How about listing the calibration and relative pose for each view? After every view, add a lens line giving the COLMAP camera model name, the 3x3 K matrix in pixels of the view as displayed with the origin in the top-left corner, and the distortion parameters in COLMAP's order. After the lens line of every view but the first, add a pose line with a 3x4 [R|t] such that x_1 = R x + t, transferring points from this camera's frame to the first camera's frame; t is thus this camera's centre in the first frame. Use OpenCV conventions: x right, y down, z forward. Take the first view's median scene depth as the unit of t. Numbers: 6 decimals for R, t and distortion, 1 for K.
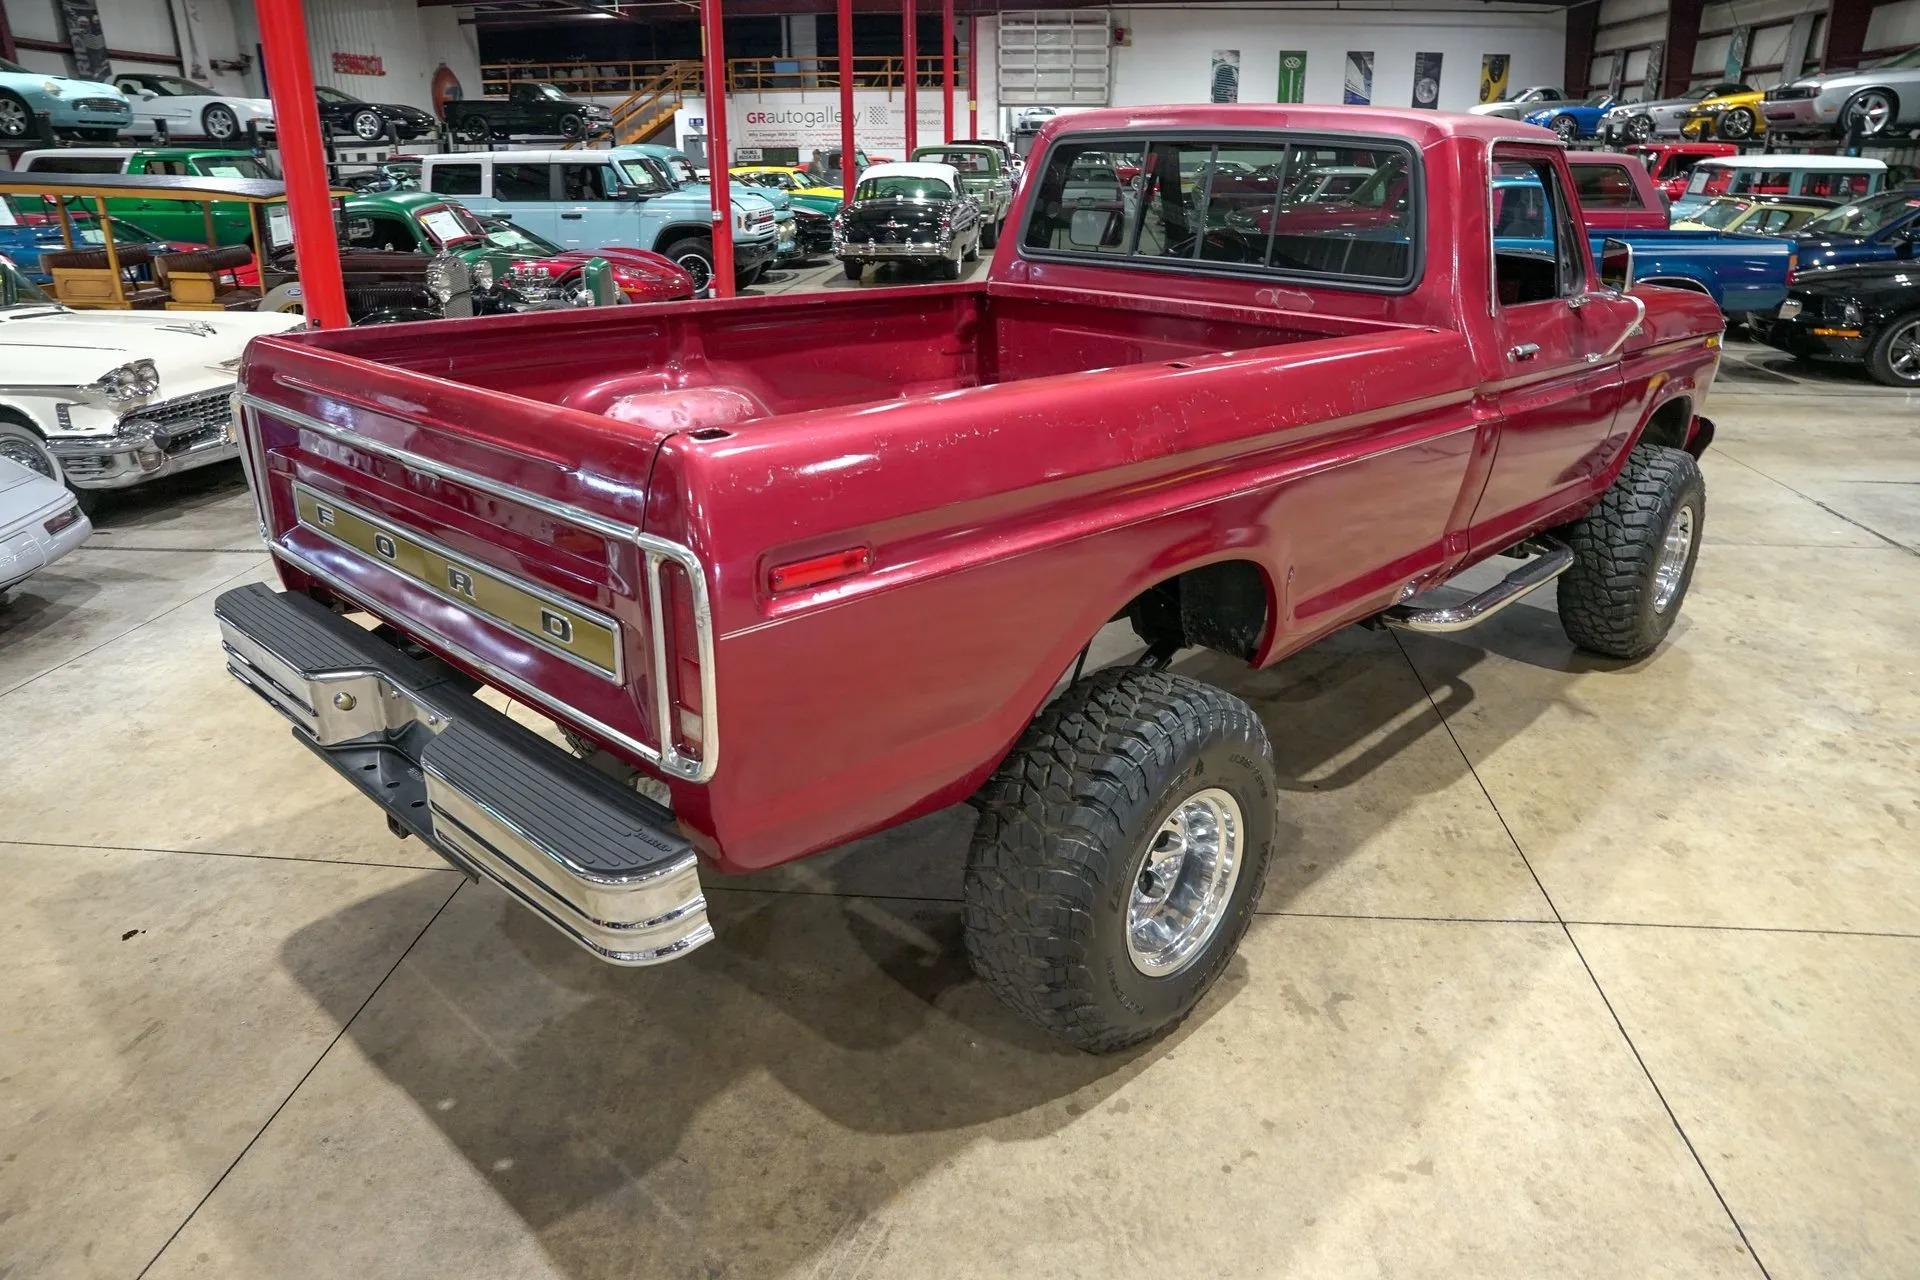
lens RADIAL K [[1322.7, 0, 966.1], [0, 1322.7, 634.3], [0, 0, 1]] dist [-0.141708, 0.114166]
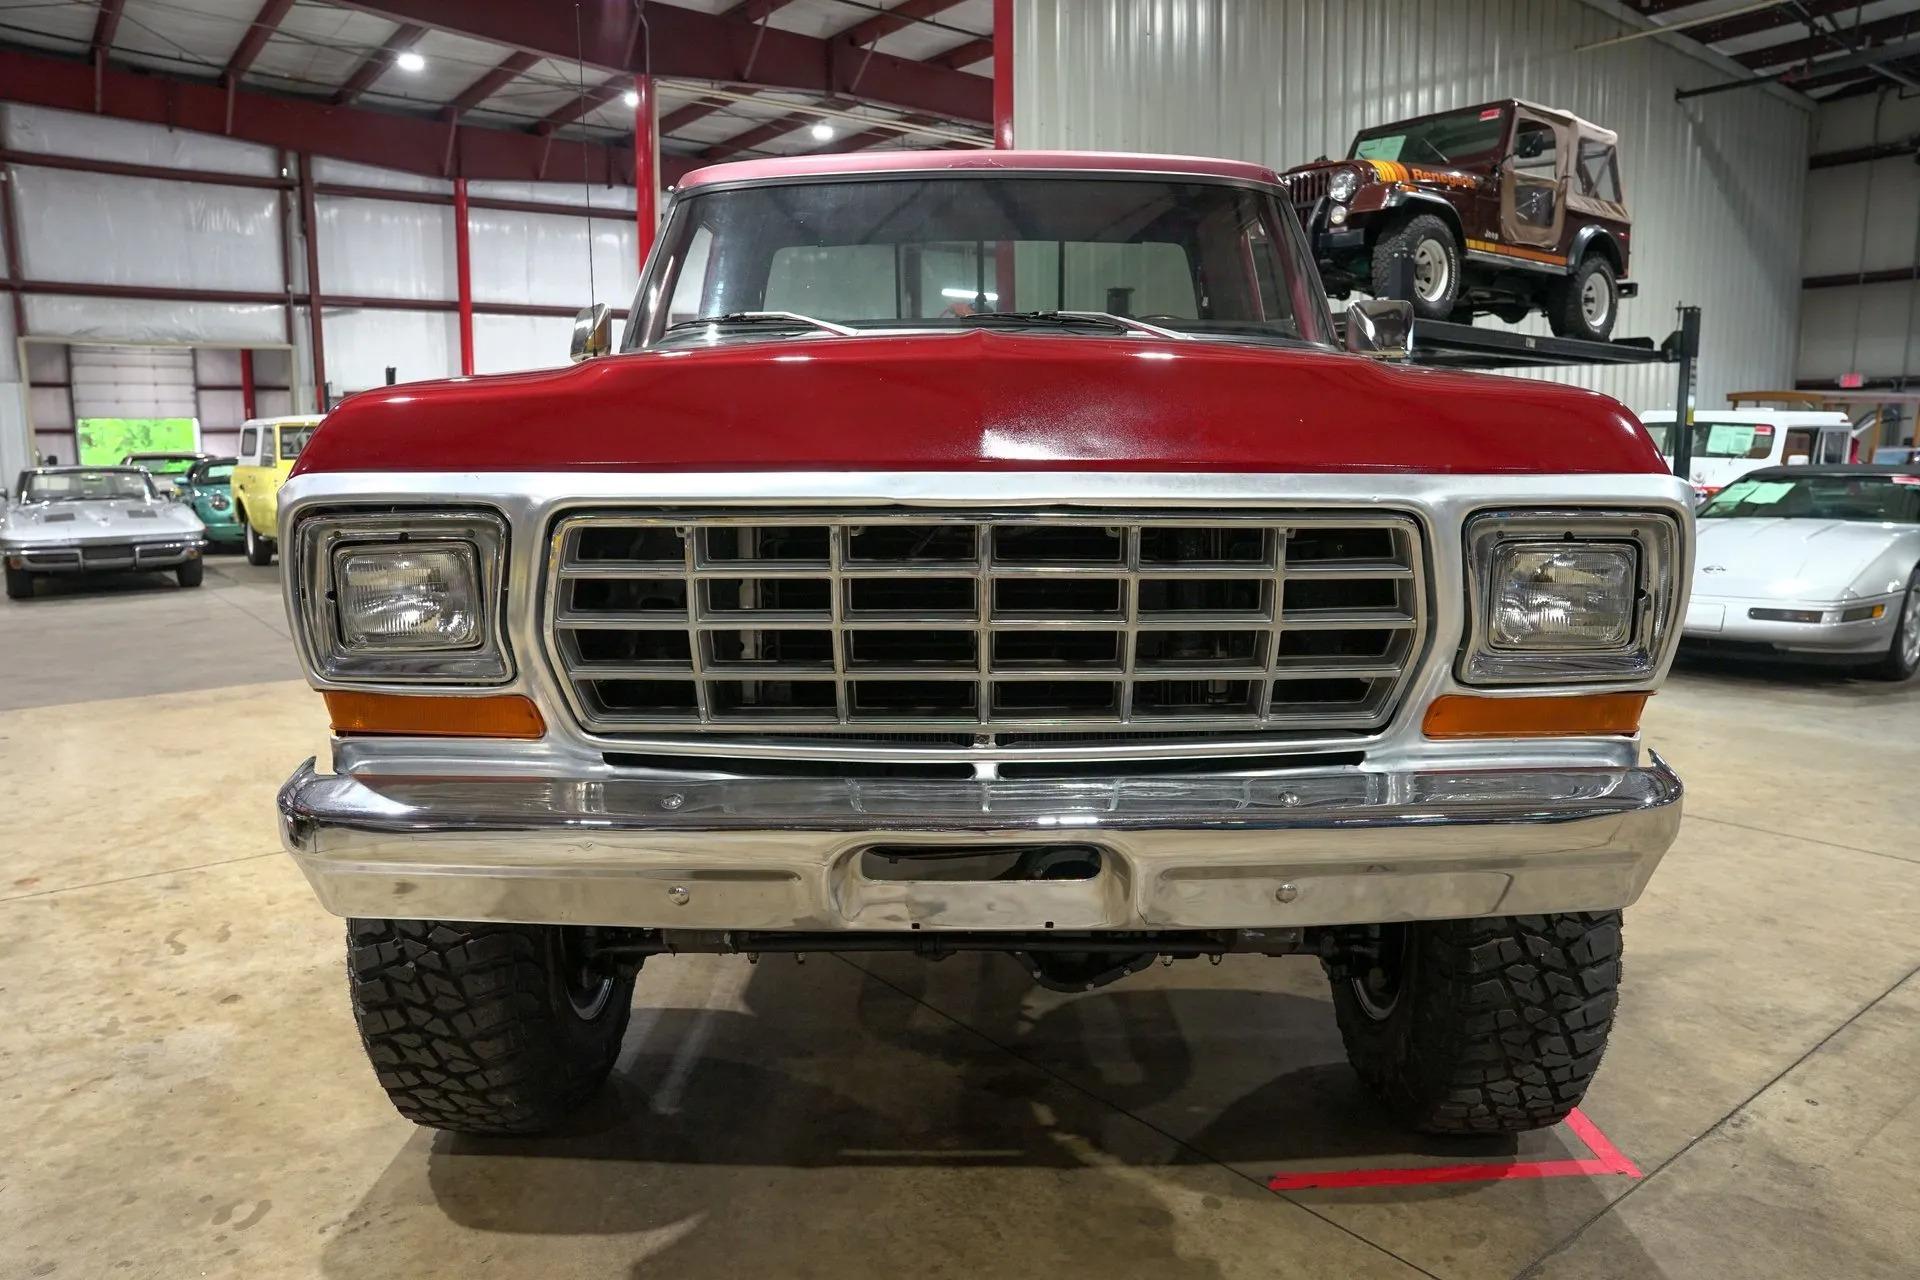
lens RADIAL K [[1319.1, 0, 964.2], [0, 1319.1, 634.2], [0, 0, 1]] dist [-0.140504, 0.110425]
pose [[-0.731488, 0.101844, -0.674206, 0.098420], [-0.235614, 0.890121, 0.390091, -0.053540], [0.639853, 0.444199, -0.627117, 0.189014]]
